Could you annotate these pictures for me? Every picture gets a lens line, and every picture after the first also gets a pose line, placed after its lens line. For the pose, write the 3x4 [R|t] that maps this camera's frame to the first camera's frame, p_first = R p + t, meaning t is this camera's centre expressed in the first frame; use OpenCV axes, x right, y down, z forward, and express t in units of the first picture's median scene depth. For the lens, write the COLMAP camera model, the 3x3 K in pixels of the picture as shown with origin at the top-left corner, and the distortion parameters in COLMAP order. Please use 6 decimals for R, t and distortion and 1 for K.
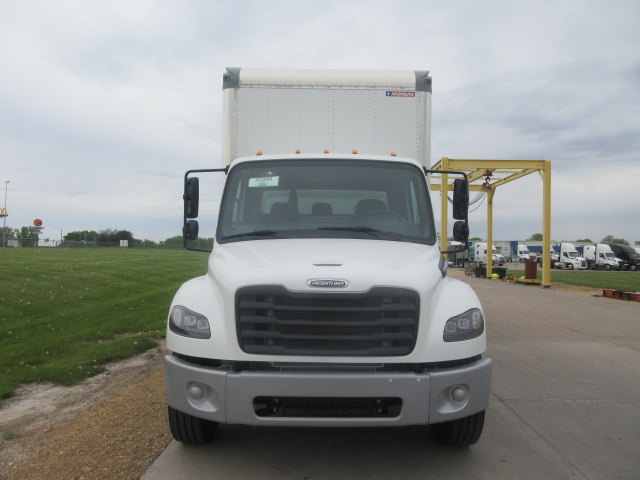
lens RADIAL K [[470.3, 0, 319.4], [0, 470.3, 248.0], [0, 0, 1]] dist [0.008709, 0.003171]
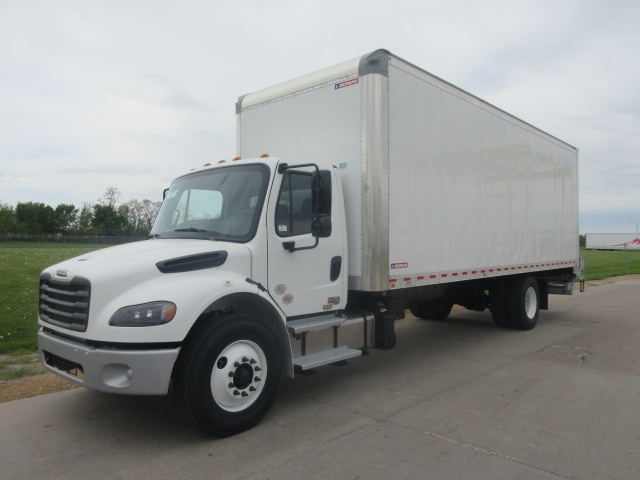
lens RADIAL K [[470.3, 0, 319.4], [0, 470.3, 248.0], [0, 0, 1]] dist [0.008709, 0.003171]
pose [[0.735061, -0.011124, -0.677910, 0.860746], [0.014324, 0.999897, -0.000876, 0.006978], [0.677850, -0.009067, 0.735145, 0.285515]]
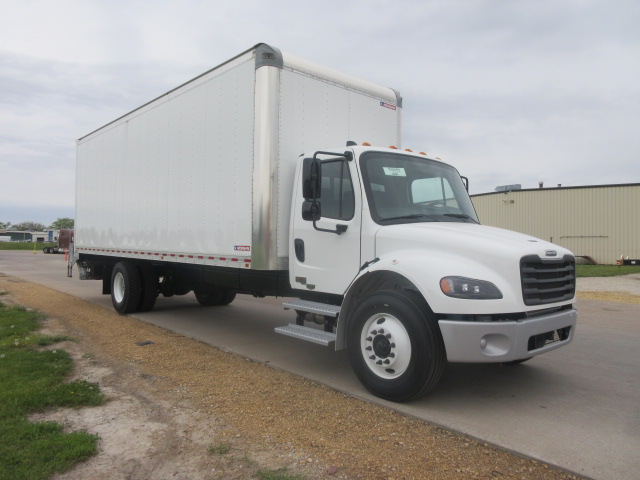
lens RADIAL K [[475.0, 0, 320.0], [0, 475.0, 240.0], [0, 0, 1]] dist [0.000481, 0.001136]
pose [[0.750114, 0.004493, 0.661293, -0.860188], [-0.010382, 0.999934, 0.004982, 0.018938], [-0.661227, -0.010603, 0.750111, 0.208658]]
